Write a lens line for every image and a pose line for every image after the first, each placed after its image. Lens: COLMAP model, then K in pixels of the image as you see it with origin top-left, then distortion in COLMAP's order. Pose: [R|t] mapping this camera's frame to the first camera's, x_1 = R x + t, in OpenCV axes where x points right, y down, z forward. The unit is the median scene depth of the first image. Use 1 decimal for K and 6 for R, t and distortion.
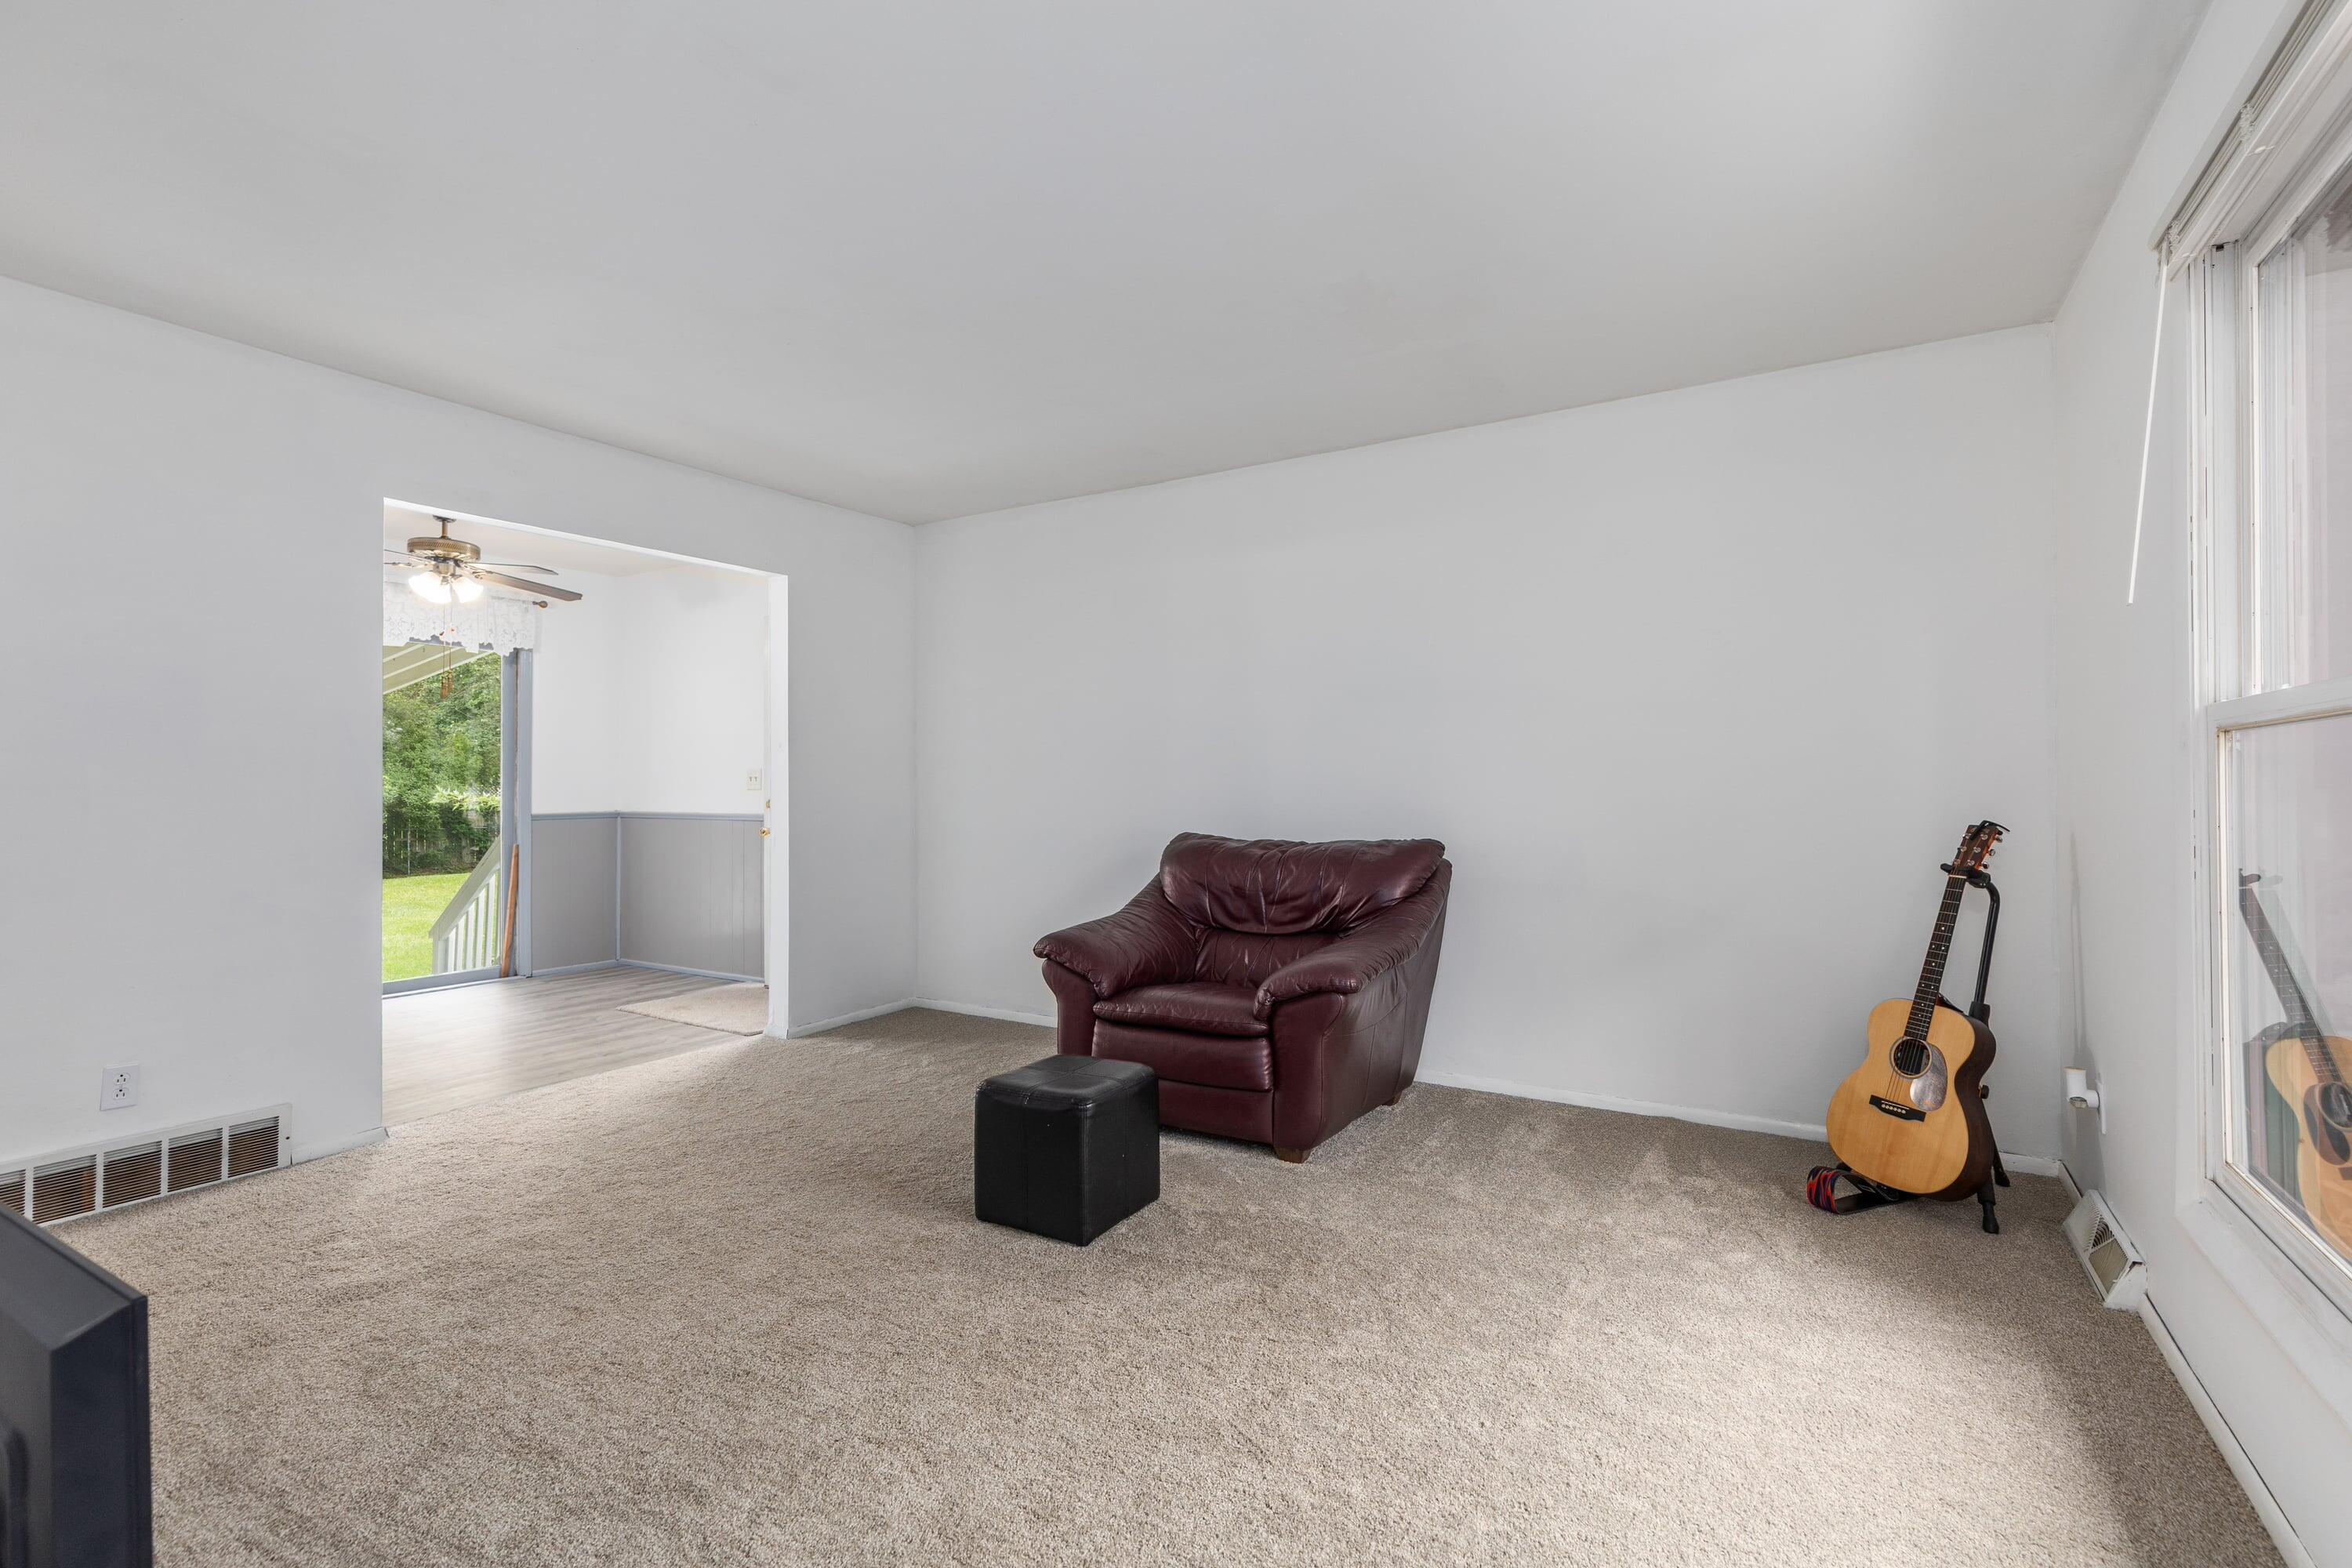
lens RADIAL K [[1066.8, 0, 1183.2], [0, 1066.8, 784.1], [0, 0, 1]] dist [-0.000030, -0.000021]
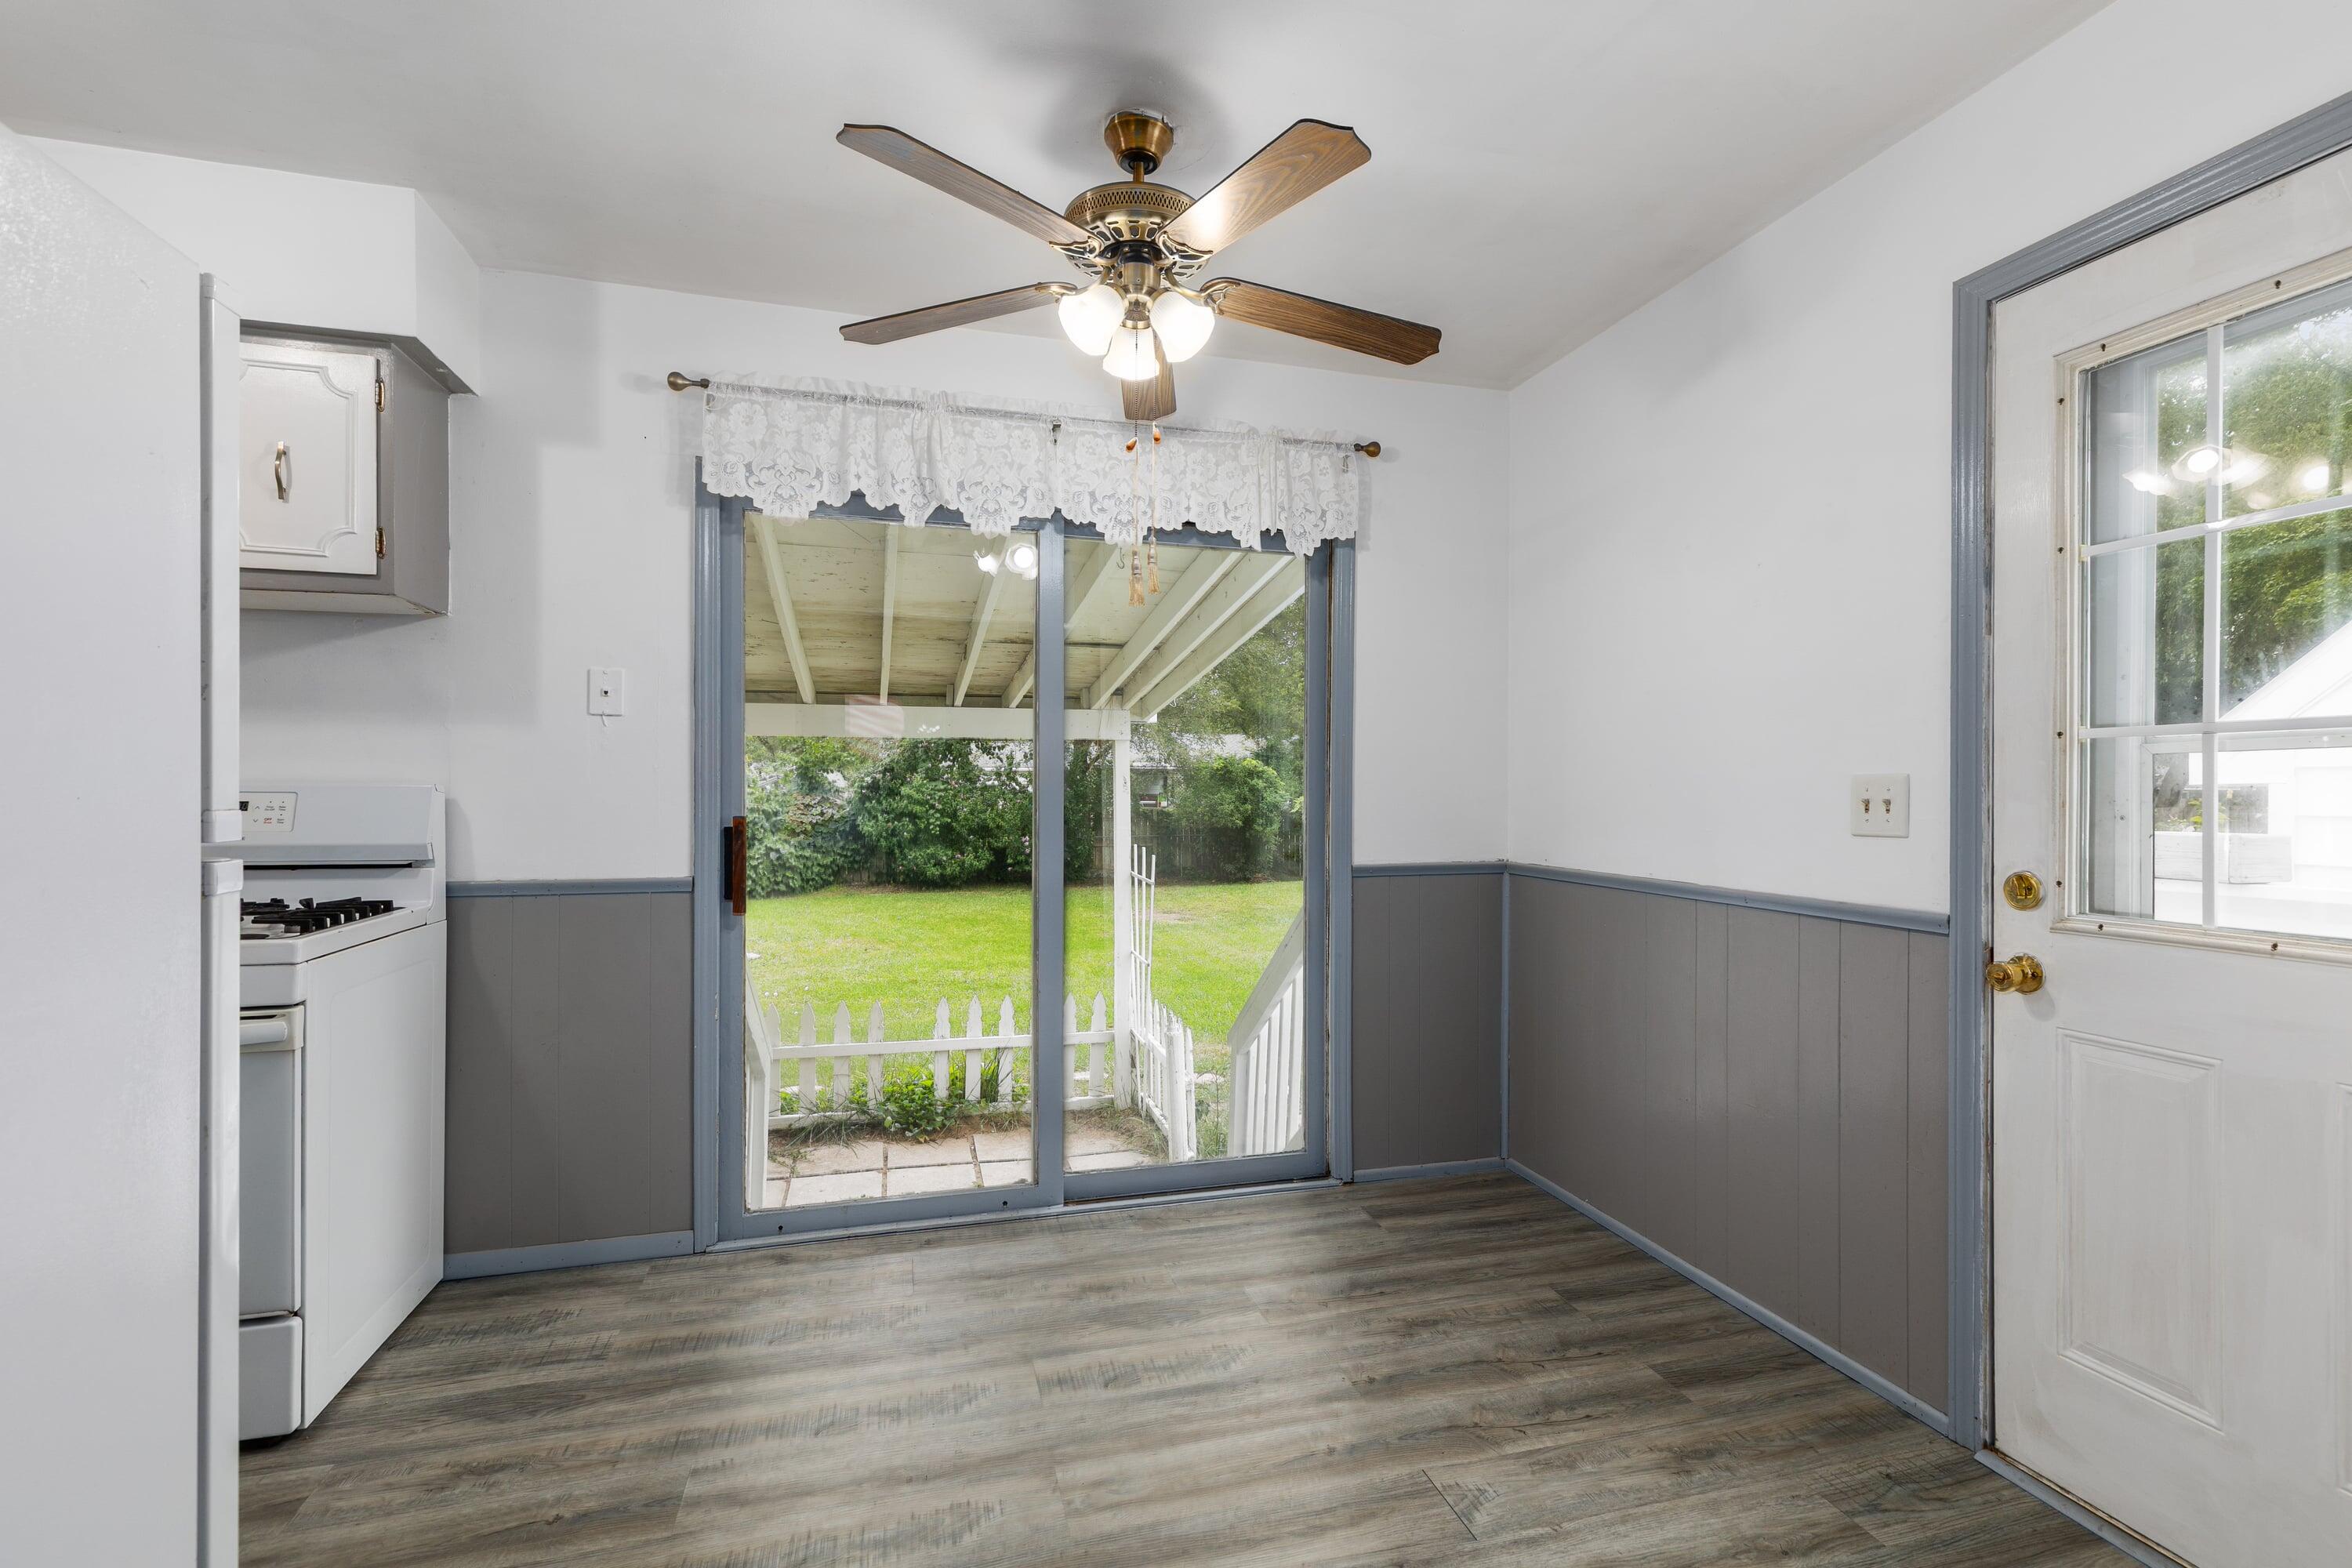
lens RADIAL K [[1066.8, 0, 1180.6], [0, 1066.8, 796.8], [0, 0, 1]] dist [-0.000030, -0.000021]
pose [[0.724998, 0.005475, -0.688729, -0.319466], [-0.007880, 0.999969, -0.000346, -0.004404], [0.688705, 0.005678, 0.725019, 0.574375]]
